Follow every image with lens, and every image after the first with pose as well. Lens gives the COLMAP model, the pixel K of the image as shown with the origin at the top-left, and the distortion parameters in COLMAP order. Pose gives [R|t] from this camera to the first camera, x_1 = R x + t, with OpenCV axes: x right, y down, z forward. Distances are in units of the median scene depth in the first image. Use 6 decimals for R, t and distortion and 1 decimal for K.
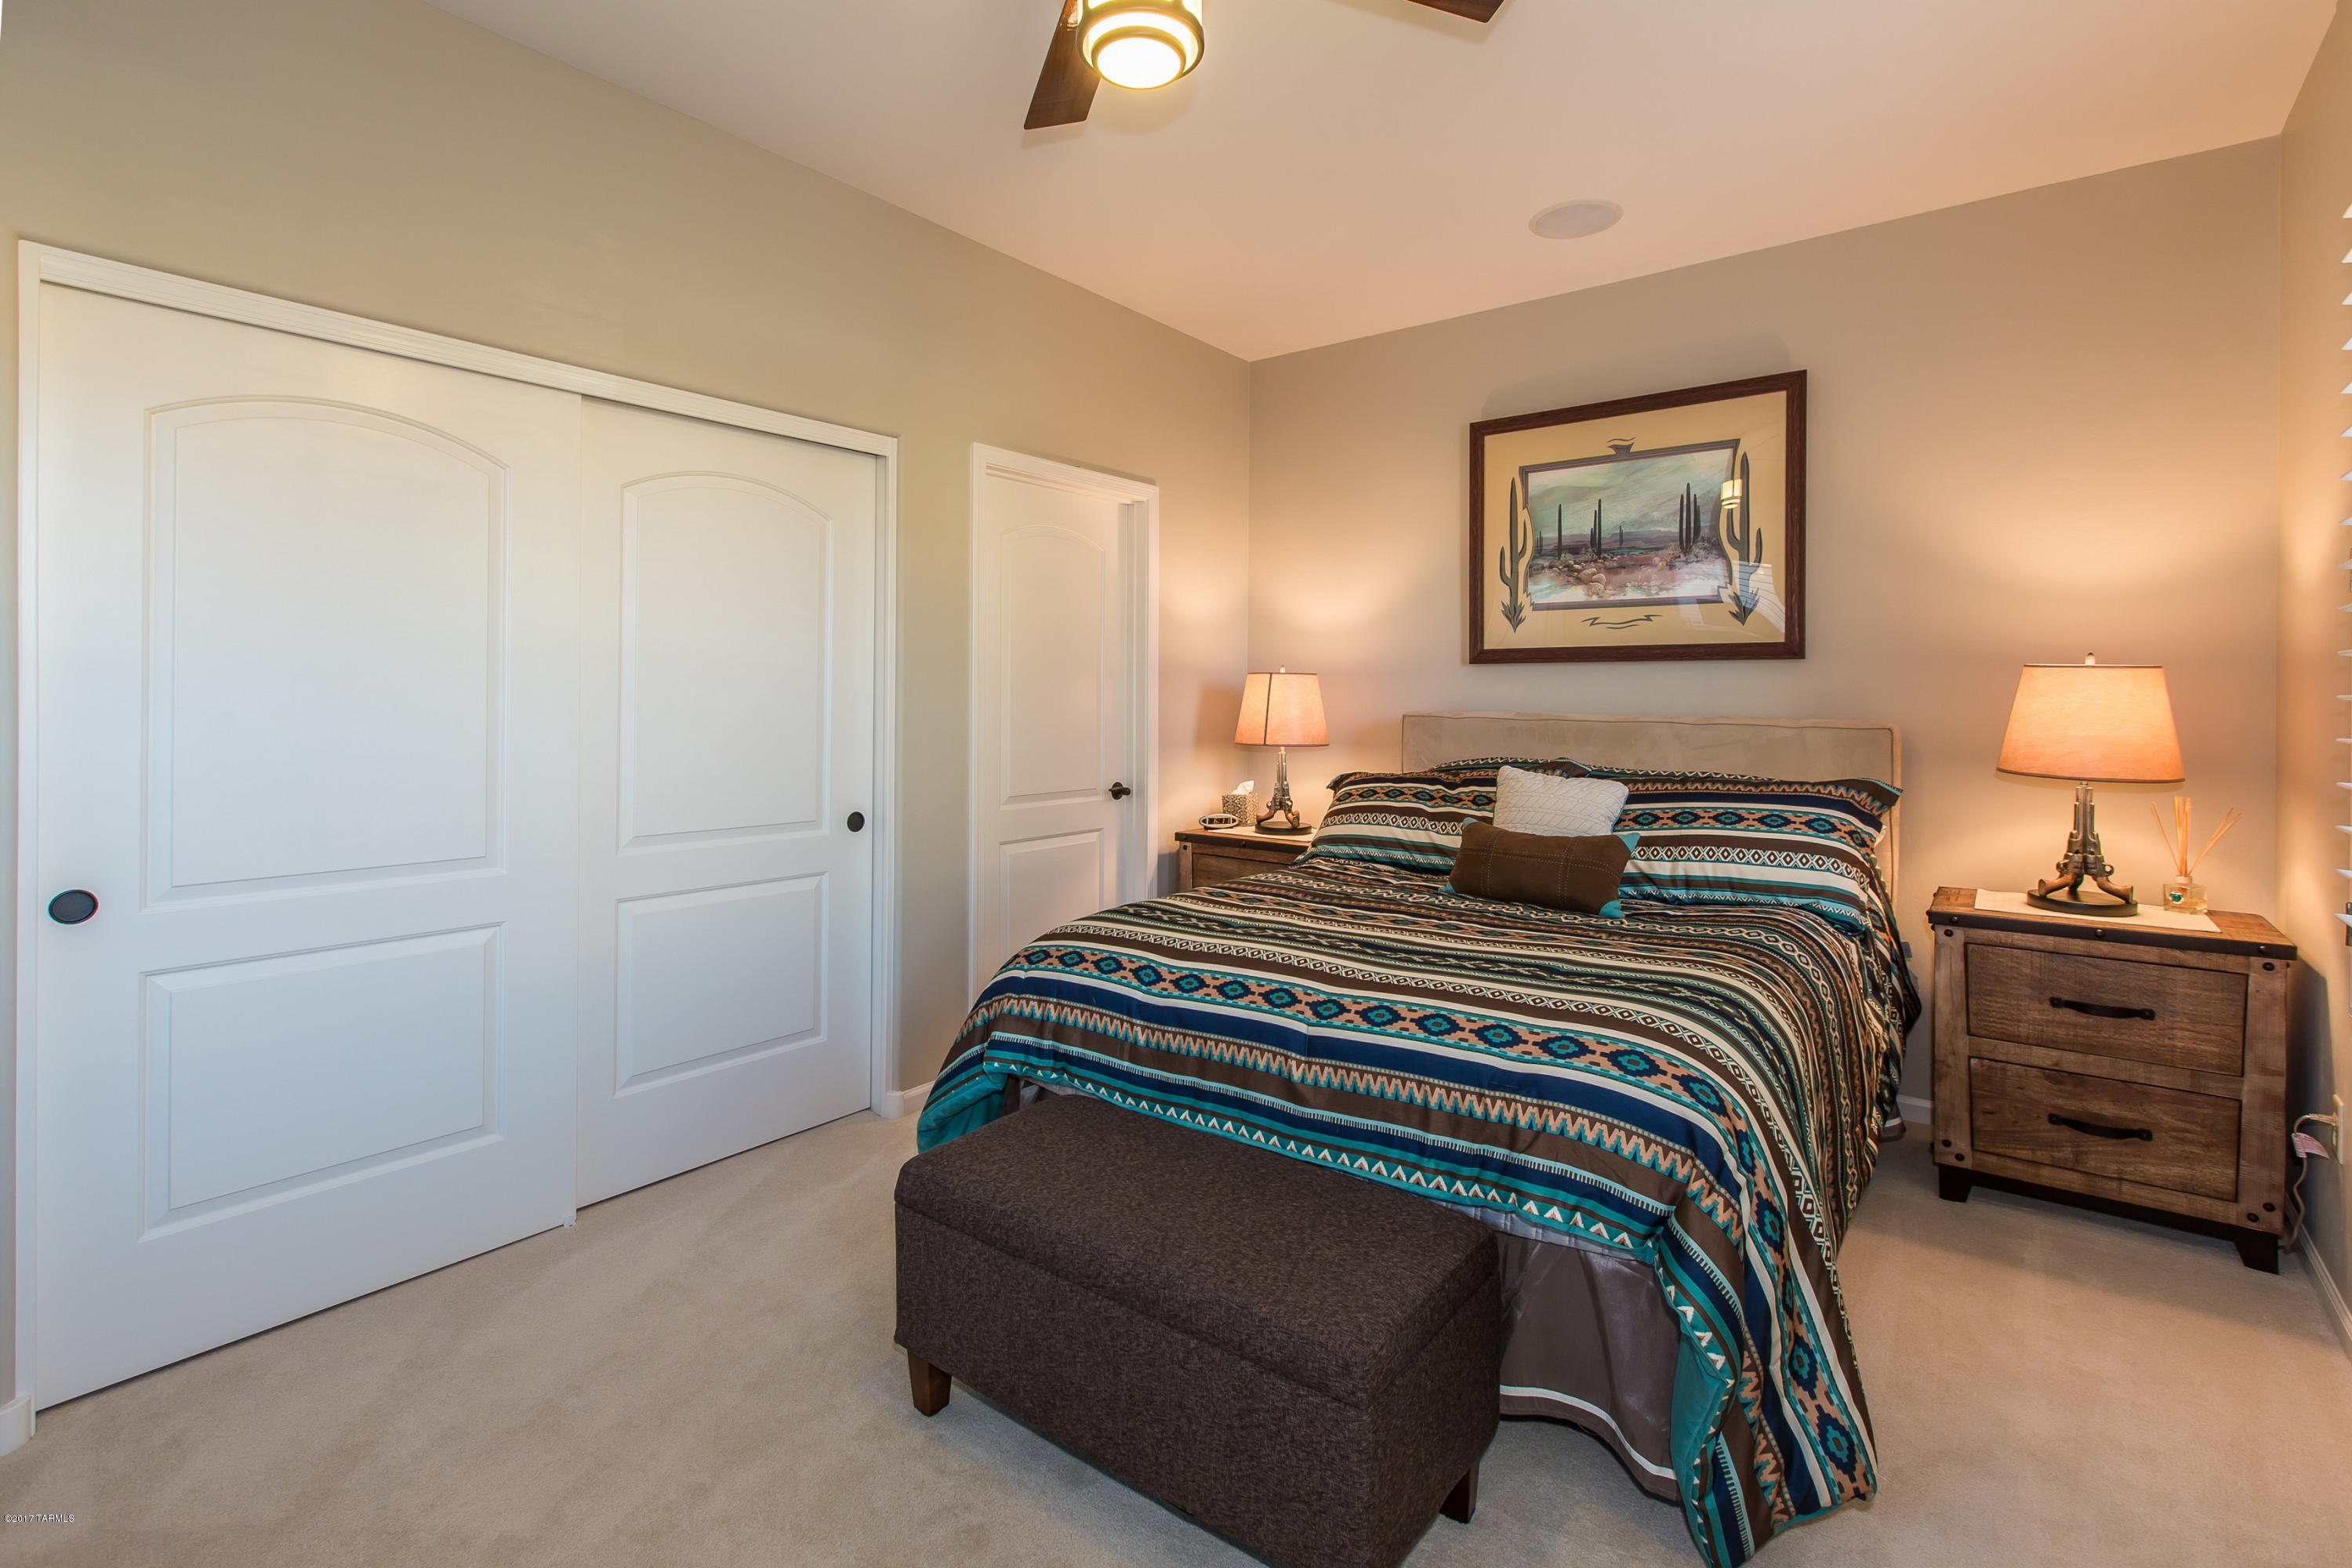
lens RADIAL K [[1097.0, 0, 1178.3], [0, 1097.0, 687.7], [0, 0, 1]] dist [-0.003382, -0.000326]
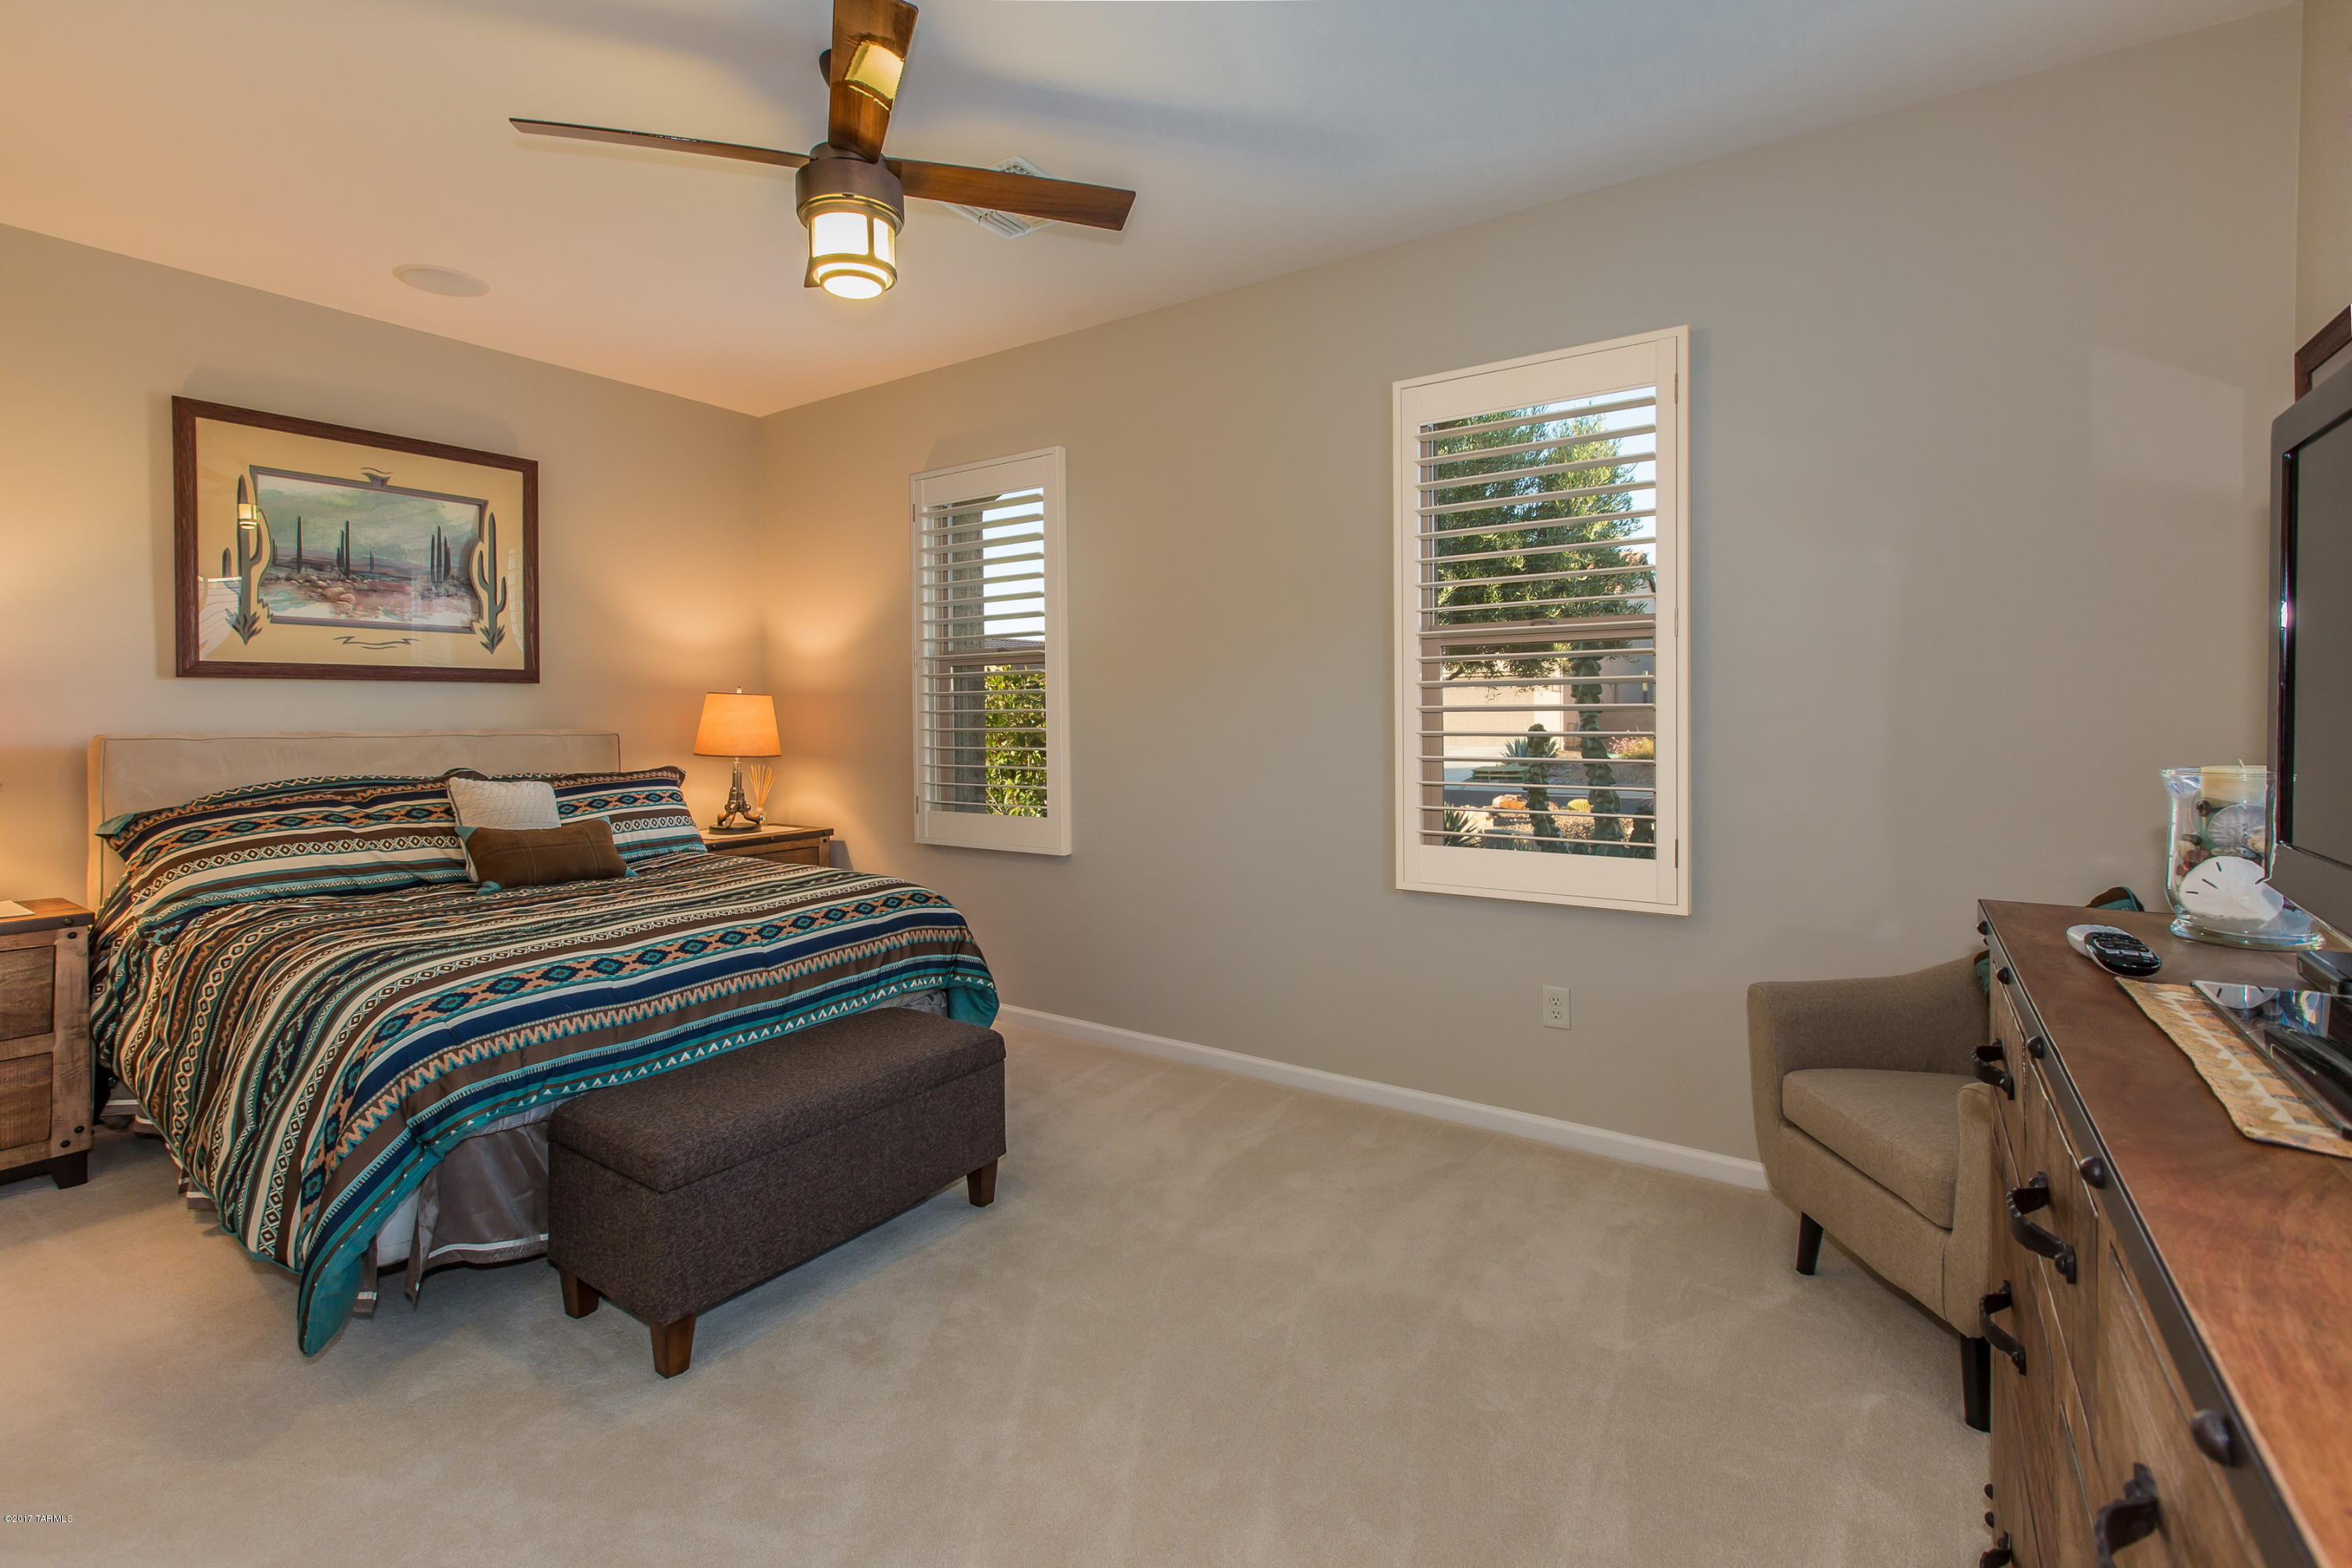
lens RADIAL K [[1052.5, 0, 1172.3], [0, 1052.5, 725.3], [0, 0, 1]] dist [0.000345, -0.000110]
pose [[-0.062328, -0.019273, 0.997870, -0.682930], [-0.005242, 0.999806, 0.018983, -0.003666], [-0.998042, -0.004048, -0.062417, 0.303739]]
